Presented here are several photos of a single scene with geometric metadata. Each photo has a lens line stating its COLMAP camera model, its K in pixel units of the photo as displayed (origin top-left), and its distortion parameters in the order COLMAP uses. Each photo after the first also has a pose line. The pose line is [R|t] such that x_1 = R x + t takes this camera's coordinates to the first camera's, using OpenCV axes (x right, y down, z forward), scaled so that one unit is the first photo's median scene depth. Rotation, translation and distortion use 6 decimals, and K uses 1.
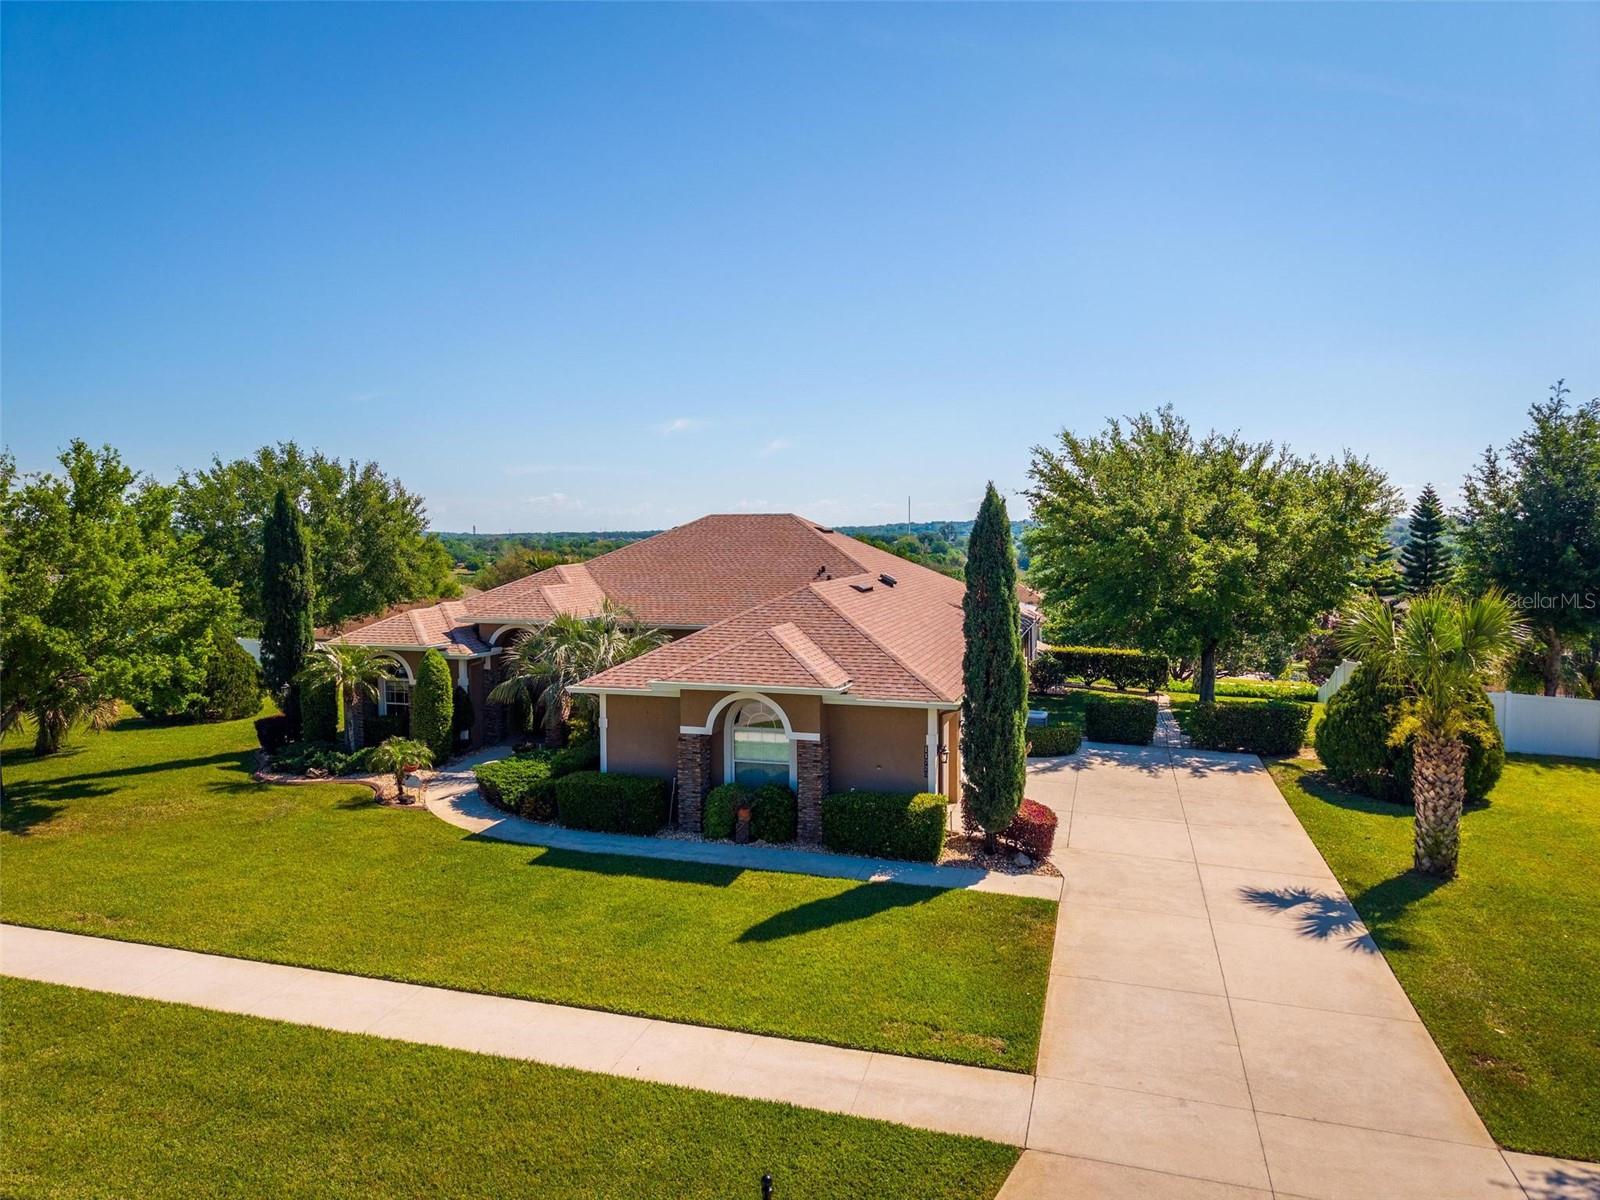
lens RADIAL K [[1064.5, 0, 801.3], [0, 1064.5, 584.3], [0, 0, 1]] dist [0.017377, -0.014328]
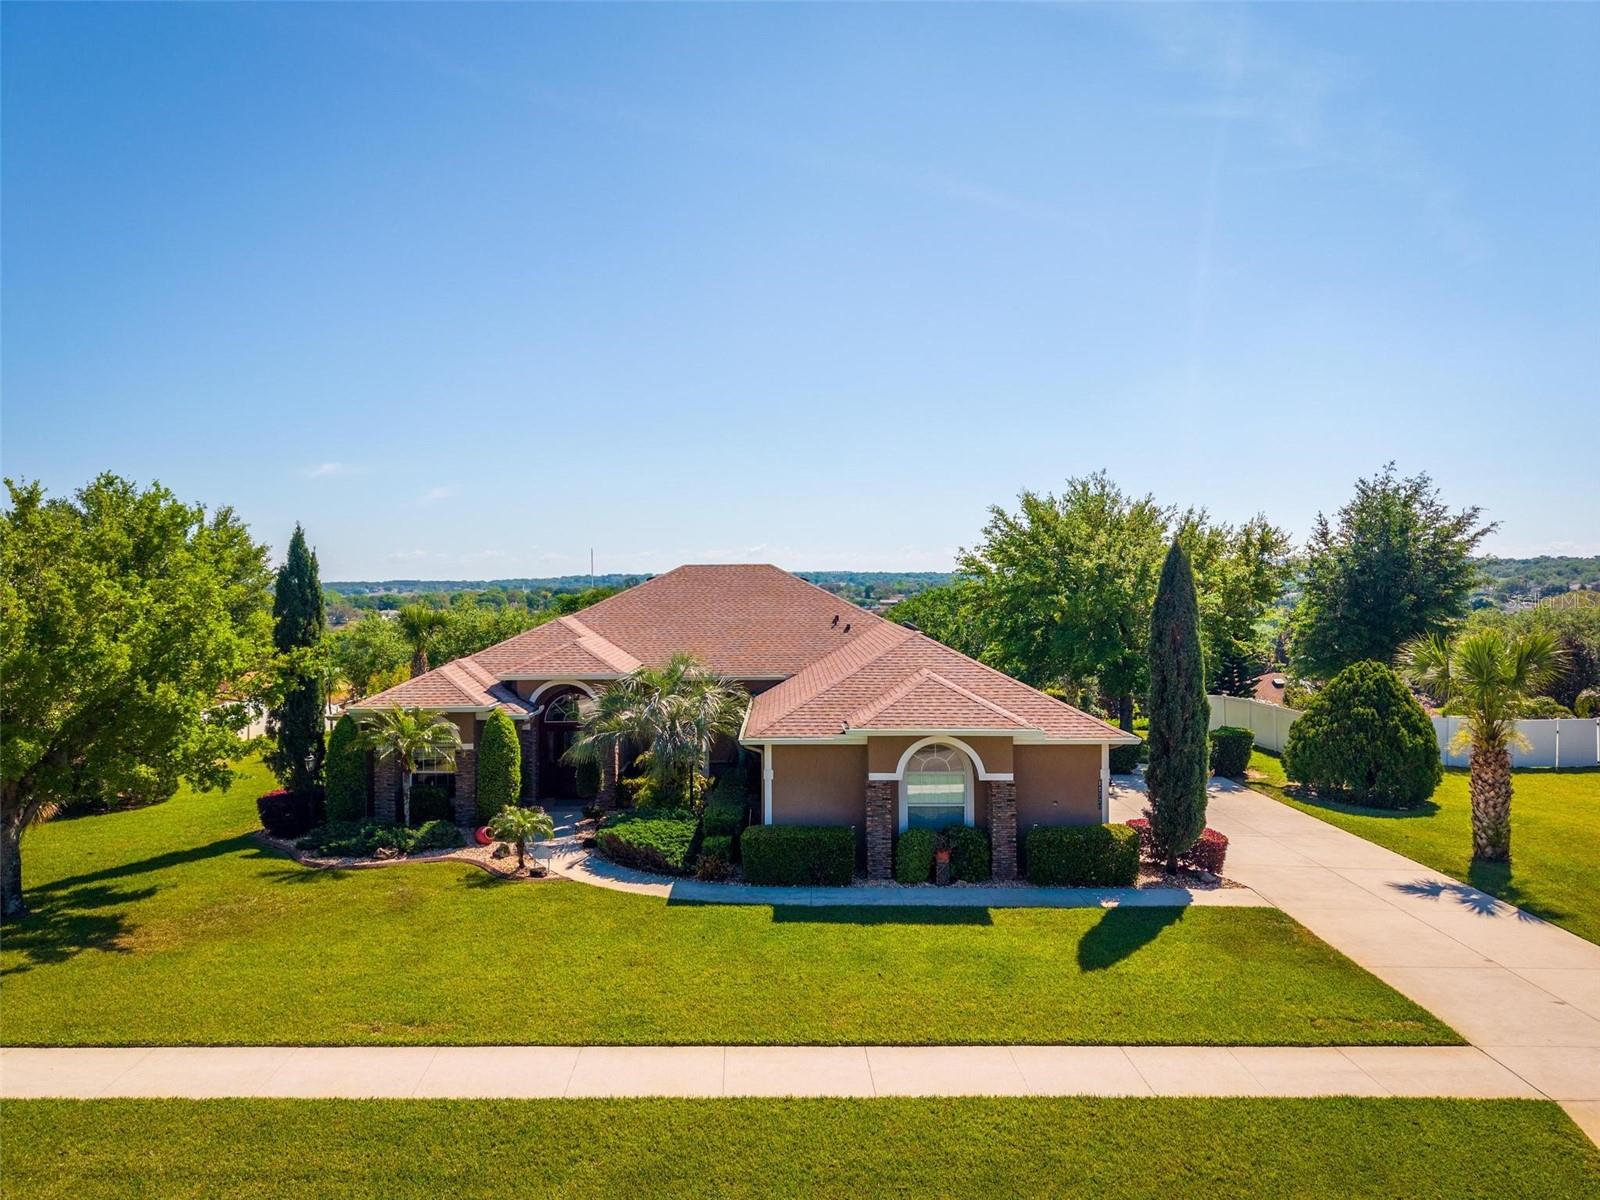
lens RADIAL K [[1064.5, 0, 801.3], [0, 1064.5, 584.3], [0, 0, 1]] dist [0.017377, -0.014328]
pose [[0.953905, -0.000700, 0.300107, -0.534827], [0.015576, 0.998765, -0.047179, 0.001155], [-0.299703, 0.049679, 0.952738, 0.054951]]
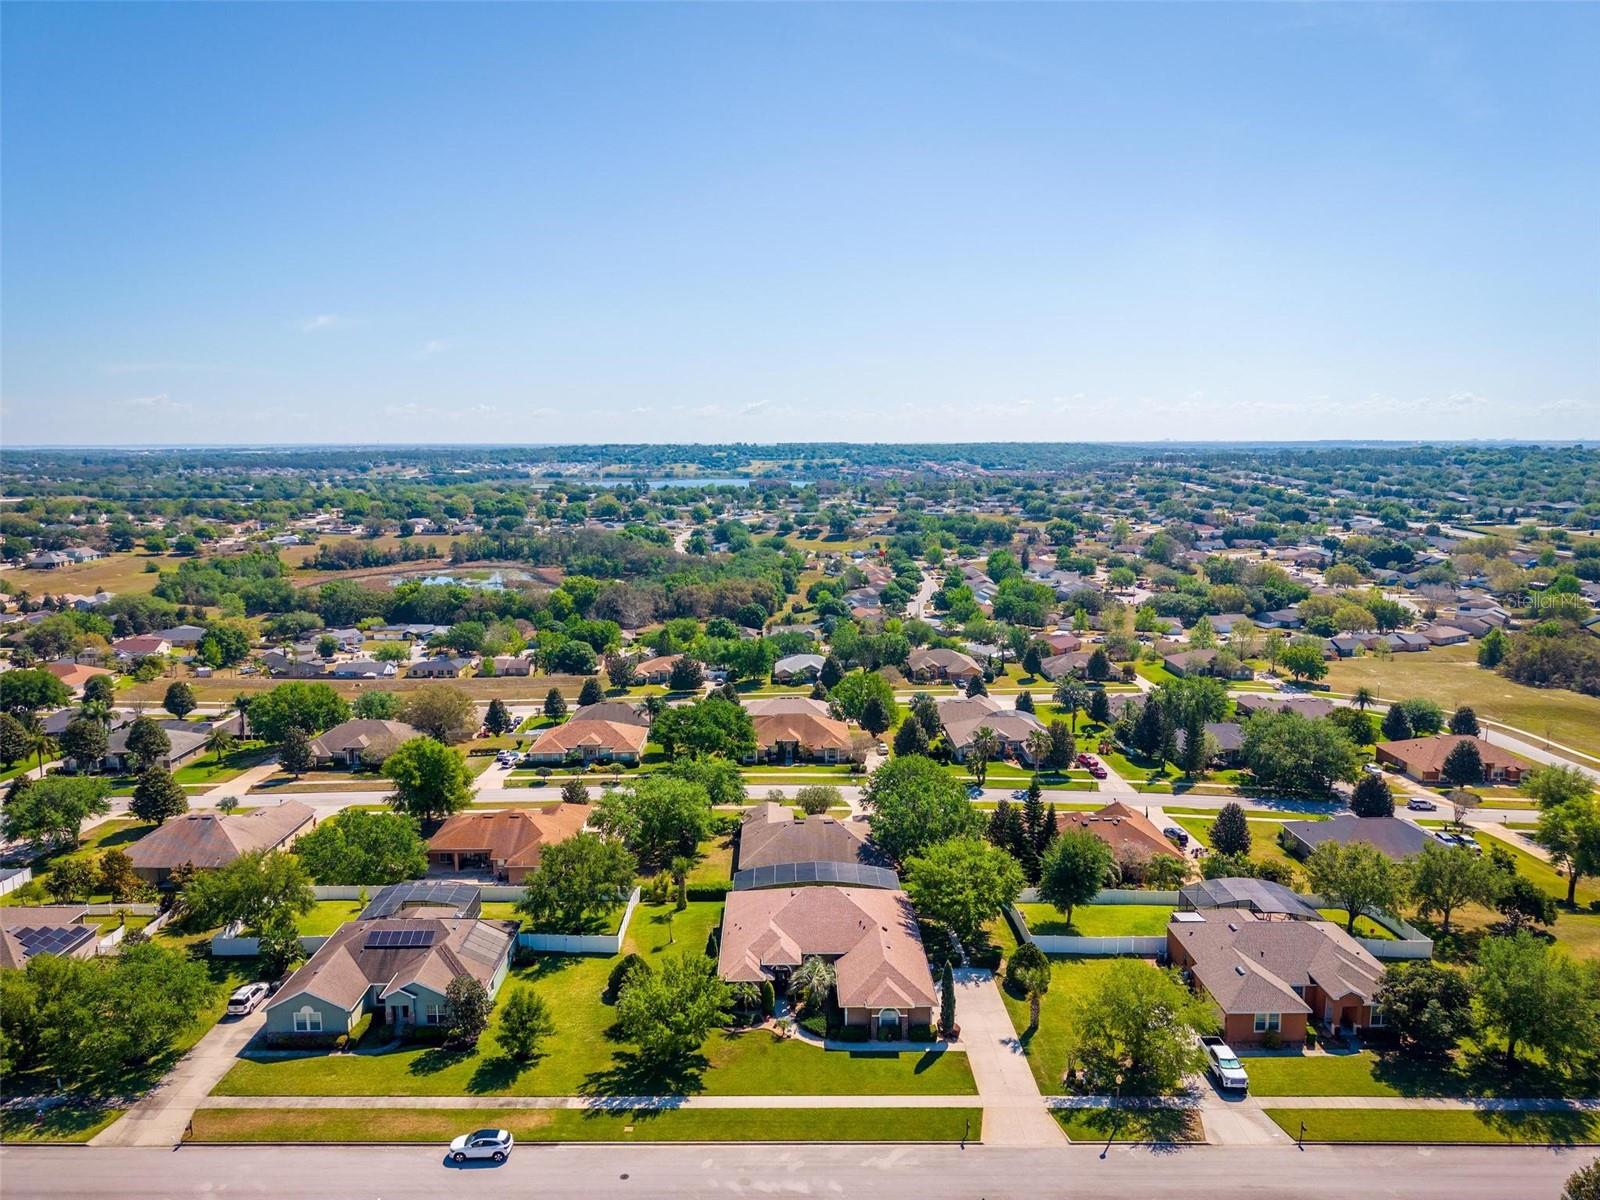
lens RADIAL K [[1064.5, 0, 801.3], [0, 1064.5, 584.3], [0, 0, 1]] dist [0.017377, -0.014328]
pose [[0.952416, -0.038925, 0.302307, -1.729053], [0.013249, 0.996162, 0.086523, -2.092510], [-0.304515, -0.078401, 0.949276, -2.994881]]
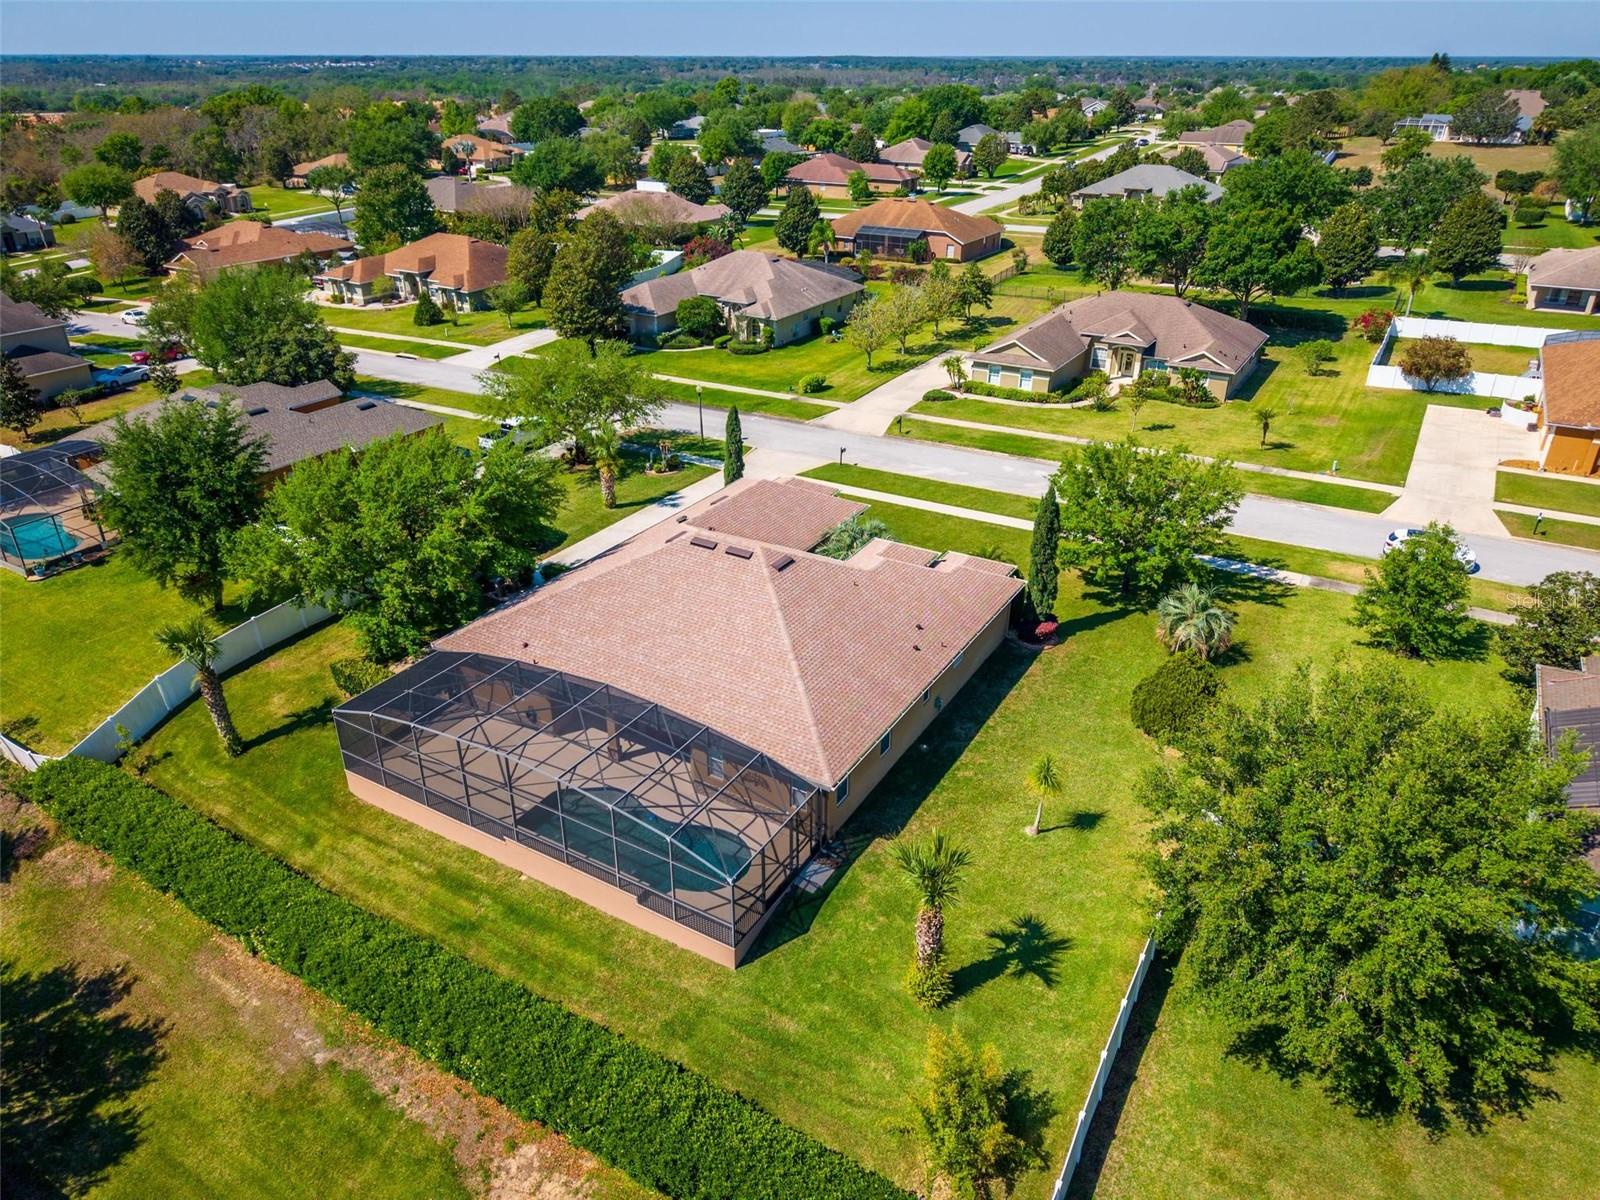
lens RADIAL K [[1064.5, 0, 801.3], [0, 1064.5, 584.3], [0, 0, 1]] dist [0.017377, -0.014328]
pose [[-0.968203, -0.102802, 0.228068, -0.760847], [0.020909, 0.875222, 0.483269, -1.112421], [-0.249291, 0.472671, -0.845243, 3.785942]]
